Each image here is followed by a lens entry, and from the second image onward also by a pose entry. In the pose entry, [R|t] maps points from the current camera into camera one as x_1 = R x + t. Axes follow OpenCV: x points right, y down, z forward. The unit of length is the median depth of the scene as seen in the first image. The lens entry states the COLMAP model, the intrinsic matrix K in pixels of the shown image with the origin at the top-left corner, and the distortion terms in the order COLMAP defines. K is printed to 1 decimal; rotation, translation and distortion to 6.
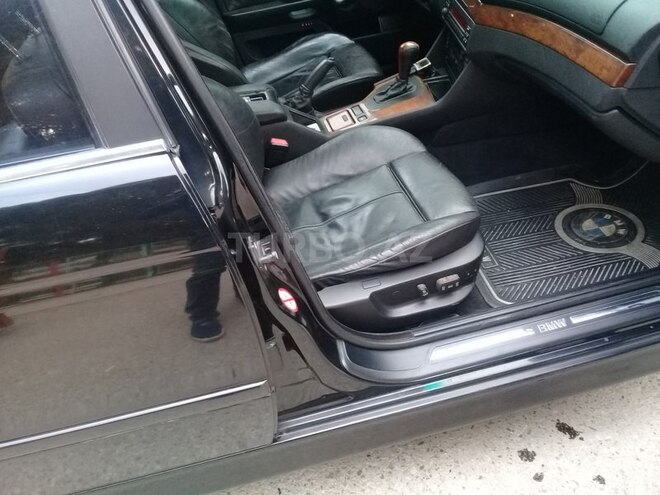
lens RADIAL K [[617.1, 0, 330.0], [0, 617.1, 247.5], [0, 0, 1]] dist [0.103371, -0.236766]
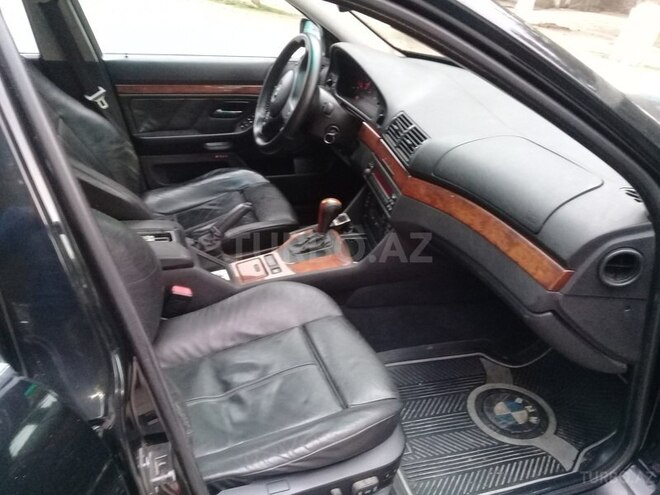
lens RADIAL K [[617.1, 0, 330.0], [0, 617.1, 247.5], [0, 0, 1]] dist [0.103371, -0.236766]
pose [[0.977638, 0.111750, 0.178144, -0.039932], [-0.079171, 0.980381, -0.180516, -0.087469], [-0.194821, 0.162376, 0.967305, 0.089691]]
